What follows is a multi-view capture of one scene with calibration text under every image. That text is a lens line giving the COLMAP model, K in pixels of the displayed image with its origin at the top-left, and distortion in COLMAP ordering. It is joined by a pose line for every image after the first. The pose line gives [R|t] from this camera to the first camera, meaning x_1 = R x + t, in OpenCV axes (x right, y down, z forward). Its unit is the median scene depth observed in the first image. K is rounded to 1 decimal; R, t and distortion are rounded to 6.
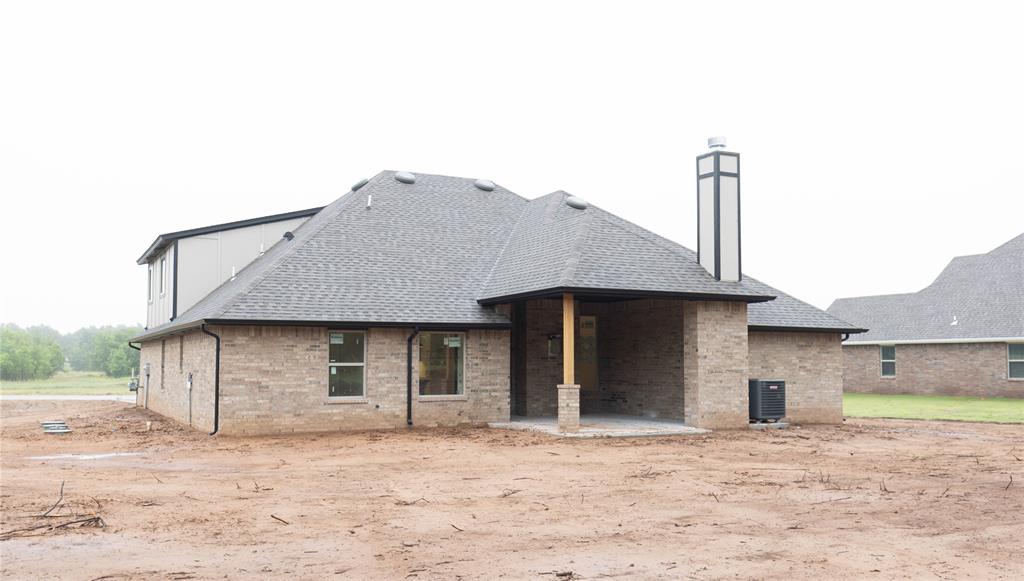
lens RADIAL K [[934.5, 0, 512.0], [0, 934.5, 290.5], [0, 0, 1]] dist [-0.003185, -0.000713]
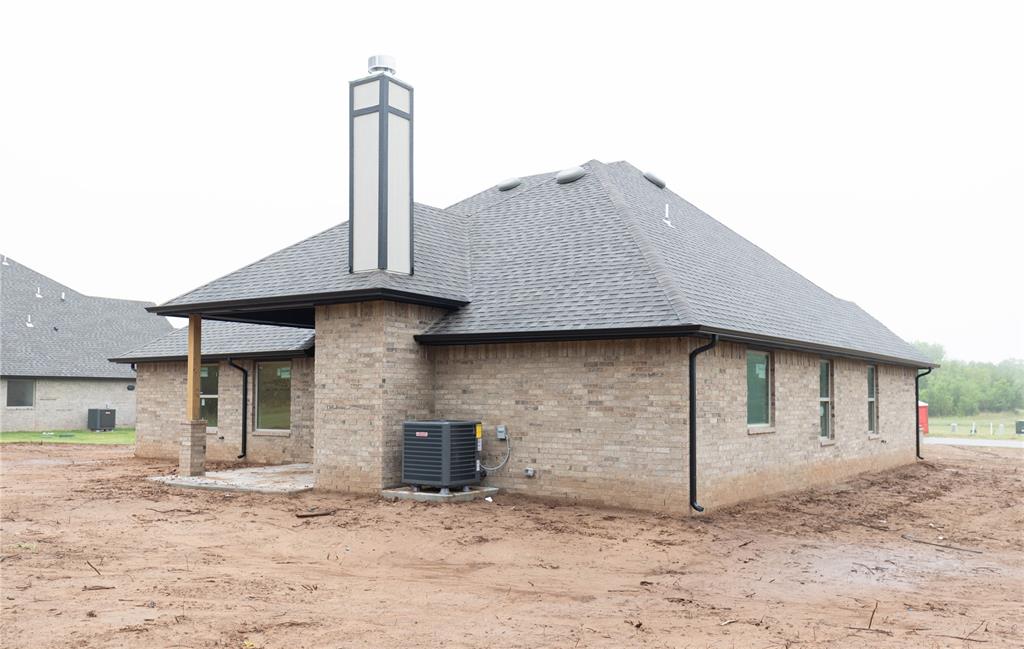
lens RADIAL K [[911.4, 0, 512.4], [0, 911.4, 337.6], [0, 0, 1]] dist [-0.000977, -0.001582]
pose [[0.470882, -0.057231, -0.880338, 0.862940], [0.064647, 0.997449, -0.030265, 0.064222], [0.879824, -0.042659, 0.473381, 0.795672]]
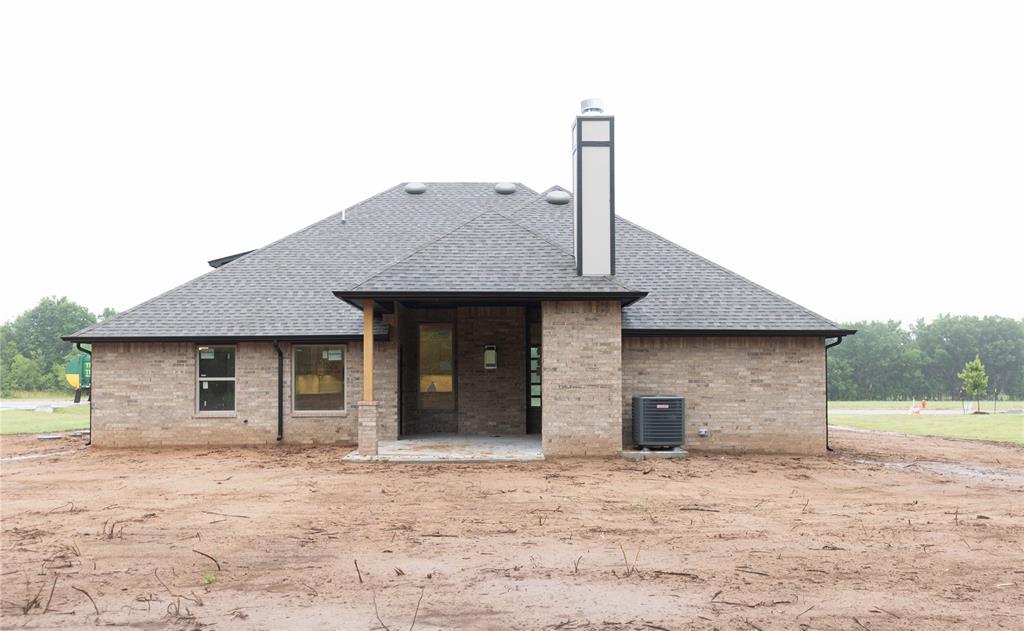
lens RADIAL K [[881.4, 0, 512.1], [0, 881.4, 341.5], [0, 0, 1]] dist [-0.000760, 0.000427]
pose [[0.898404, -0.021368, -0.438650, 0.510207], [0.037593, 0.998891, 0.028335, 0.023132], [0.437558, -0.041947, 0.898211, 0.280837]]
